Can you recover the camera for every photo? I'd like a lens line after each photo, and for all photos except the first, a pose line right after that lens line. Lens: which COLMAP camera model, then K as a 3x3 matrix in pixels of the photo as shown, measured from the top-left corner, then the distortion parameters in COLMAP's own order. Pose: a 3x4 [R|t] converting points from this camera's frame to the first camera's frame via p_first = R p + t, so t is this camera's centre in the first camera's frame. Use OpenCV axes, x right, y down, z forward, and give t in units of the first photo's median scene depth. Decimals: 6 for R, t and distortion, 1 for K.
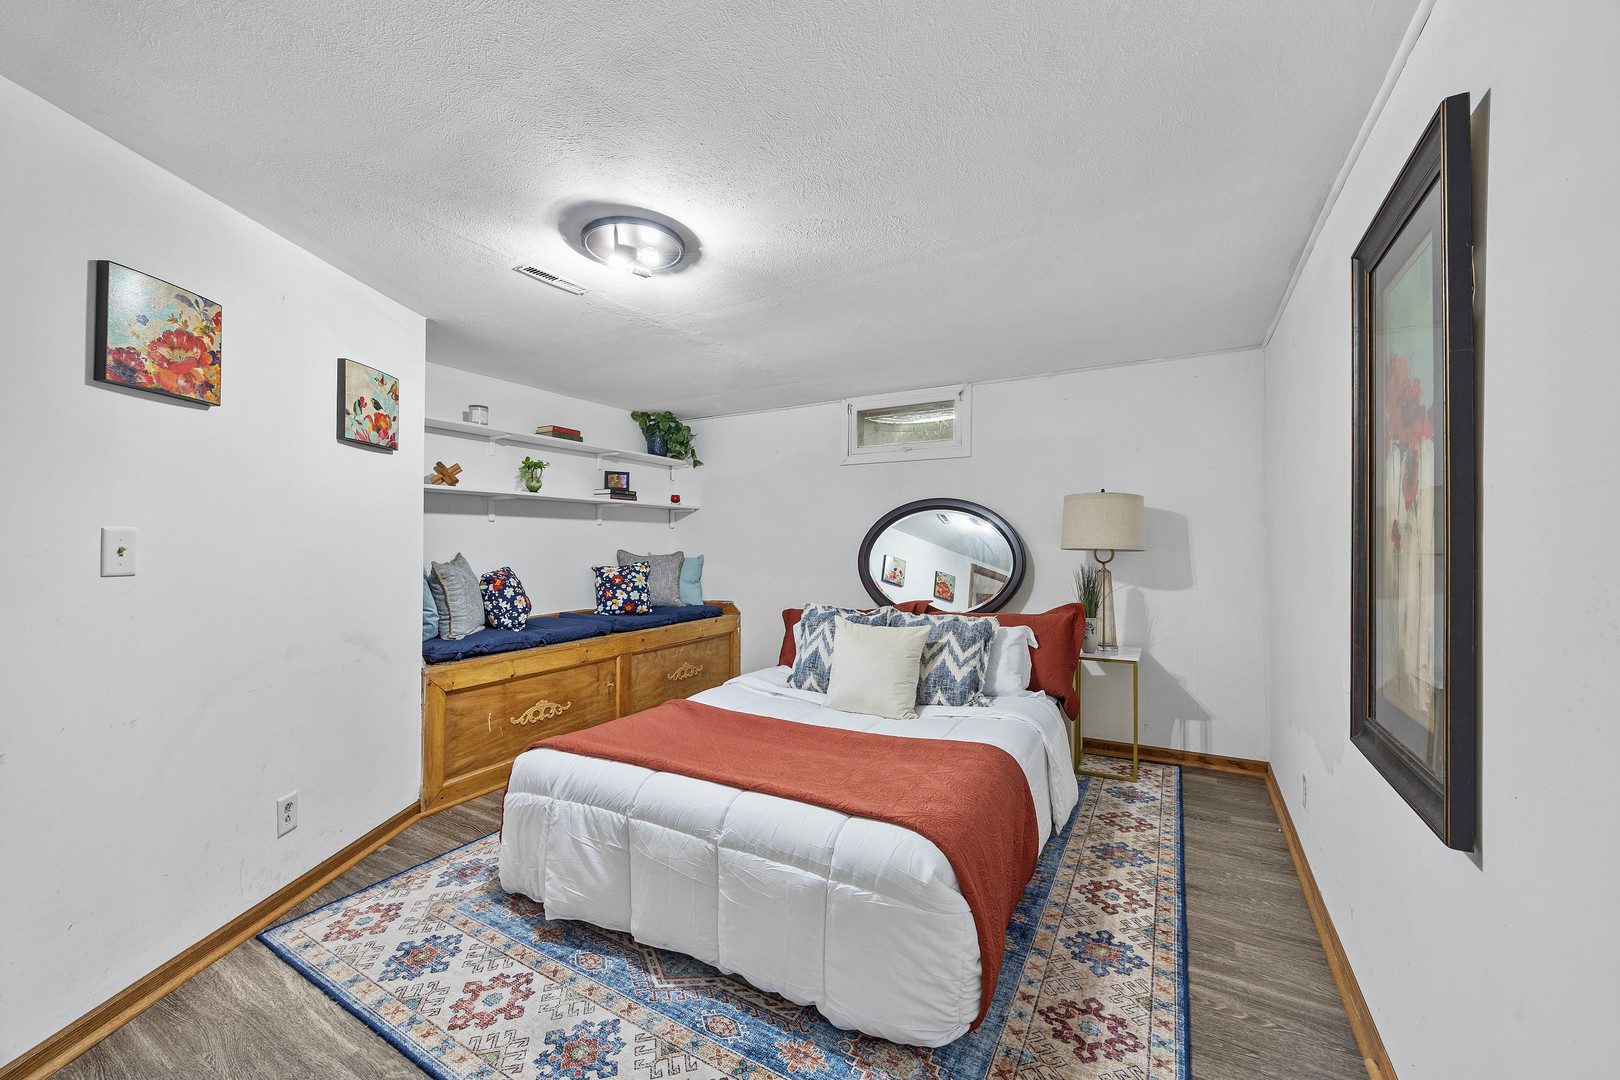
lens RADIAL K [[637.4, 0, 811.1], [0, 637.4, 587.2], [0, 0, 1]] dist [-0.005650, 0.000237]
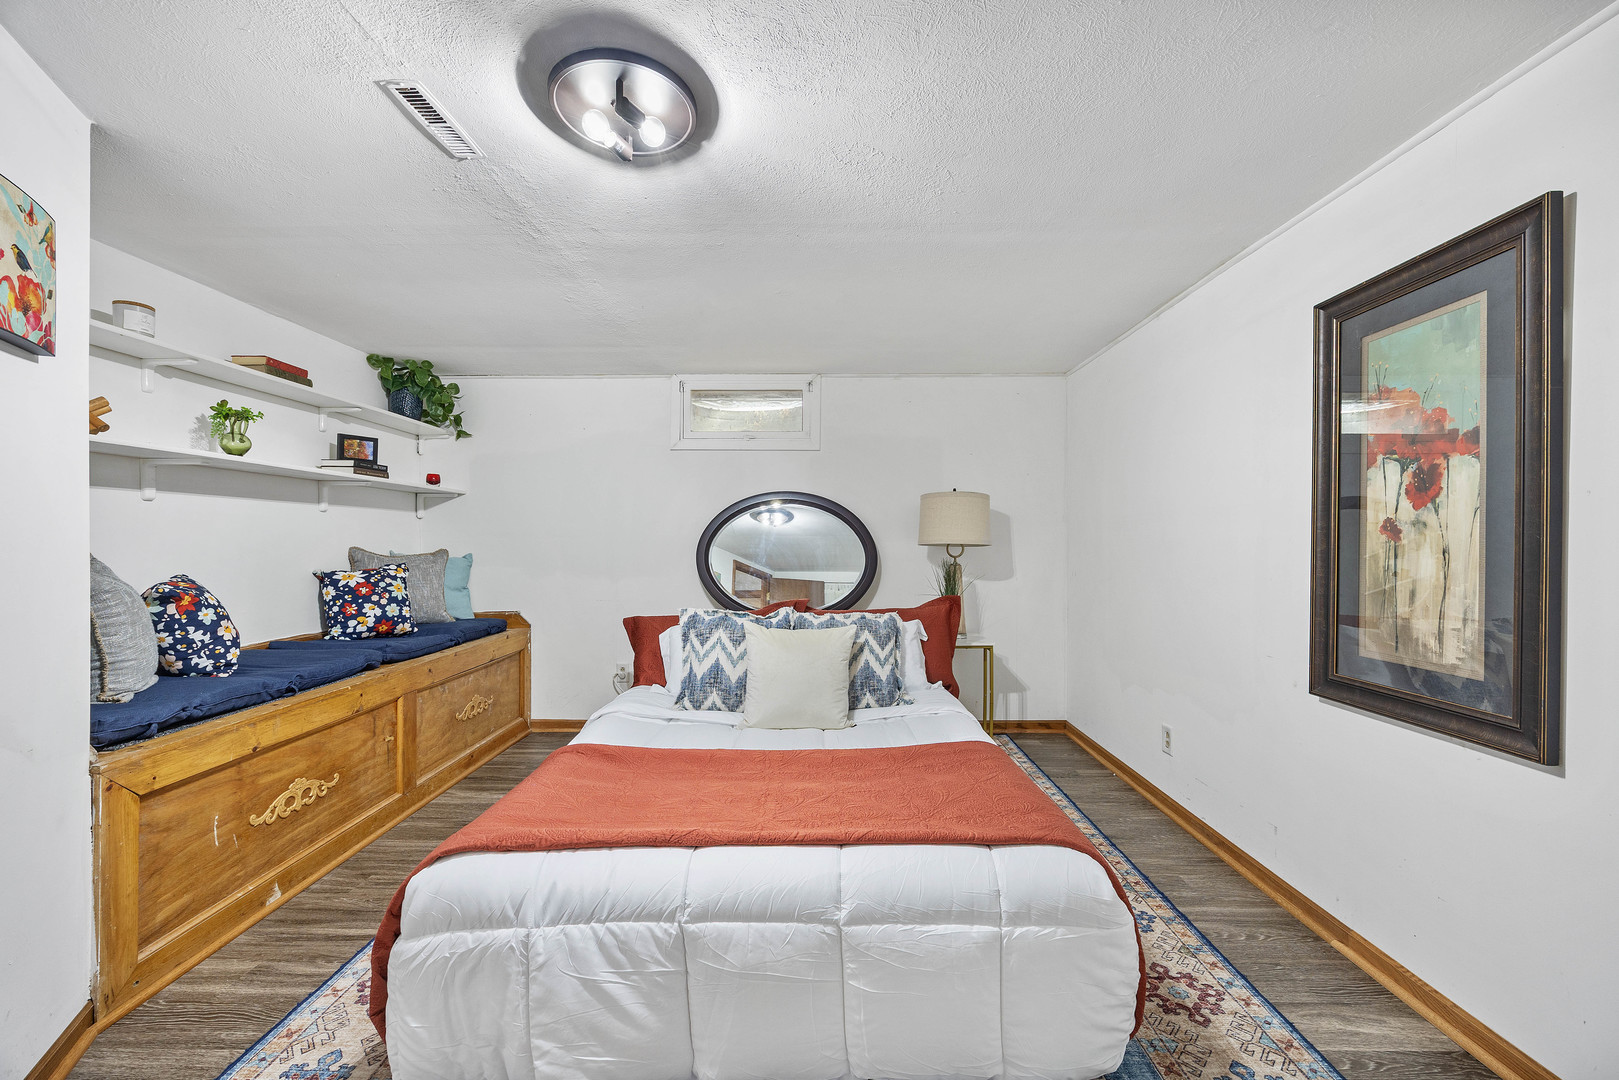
lens RADIAL K [[637.0, 0, 810.6], [0, 637.0, 587.2], [0, 0, 1]] dist [-0.005650, 0.000237]
pose [[0.866972, -0.034341, 0.497173, -0.295165], [0.032739, 0.999393, 0.011941, -0.008182], [-0.497281, 0.005924, 0.867569, 0.187260]]
